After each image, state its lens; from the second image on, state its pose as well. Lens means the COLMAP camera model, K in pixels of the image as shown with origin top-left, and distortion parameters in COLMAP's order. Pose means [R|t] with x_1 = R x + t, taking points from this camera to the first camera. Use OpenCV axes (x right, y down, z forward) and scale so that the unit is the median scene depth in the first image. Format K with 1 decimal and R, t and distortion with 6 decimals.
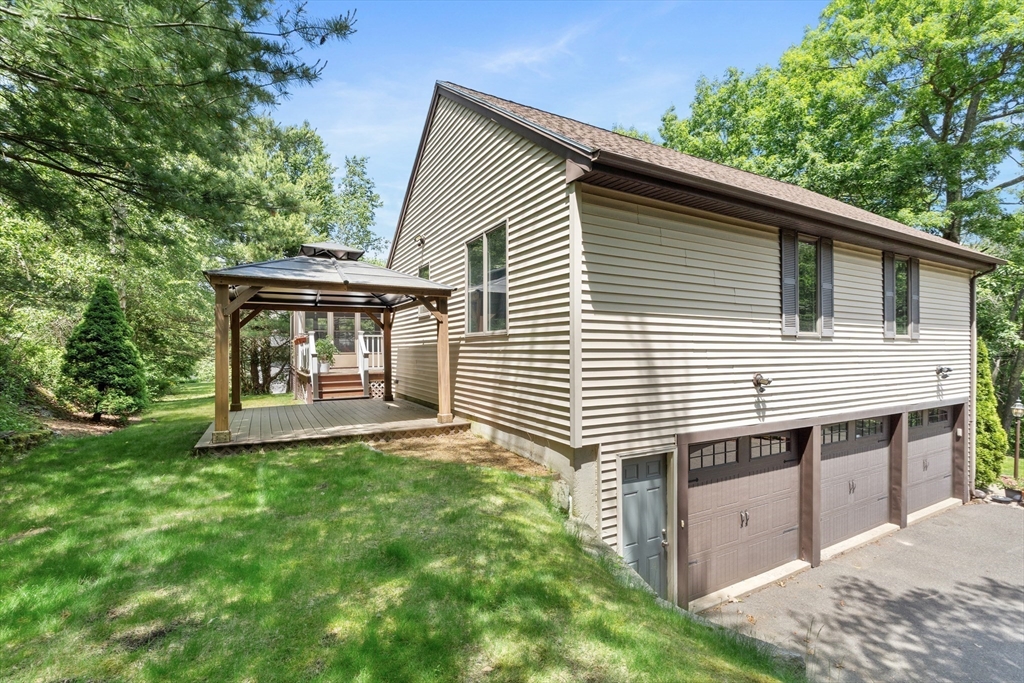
lens RADIAL K [[456.6, 0, 513.6], [0, 456.6, 346.9], [0, 0, 1]] dist [-0.005858, 0.000134]
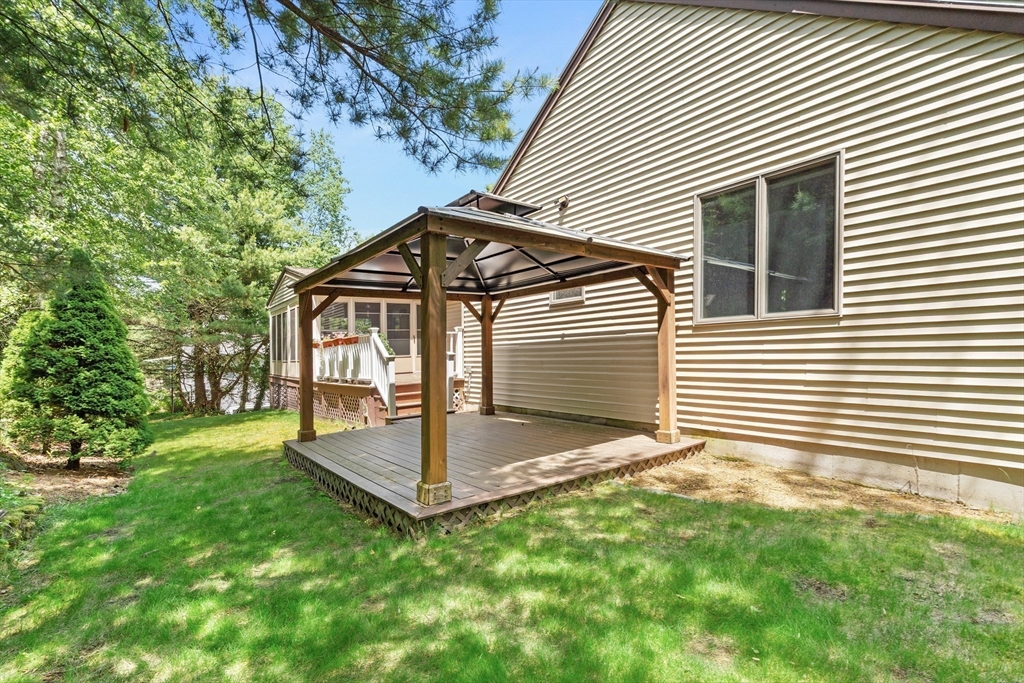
lens RADIAL K [[456.6, 0, 510.8], [0, 456.6, 349.2], [0, 0, 1]] dist [-0.005858, 0.000134]
pose [[0.985331, -0.026001, 0.168664, -0.519537], [0.025969, 0.999660, 0.002395, 0.008604], [-0.168669, 0.002021, 0.985671, 0.324649]]
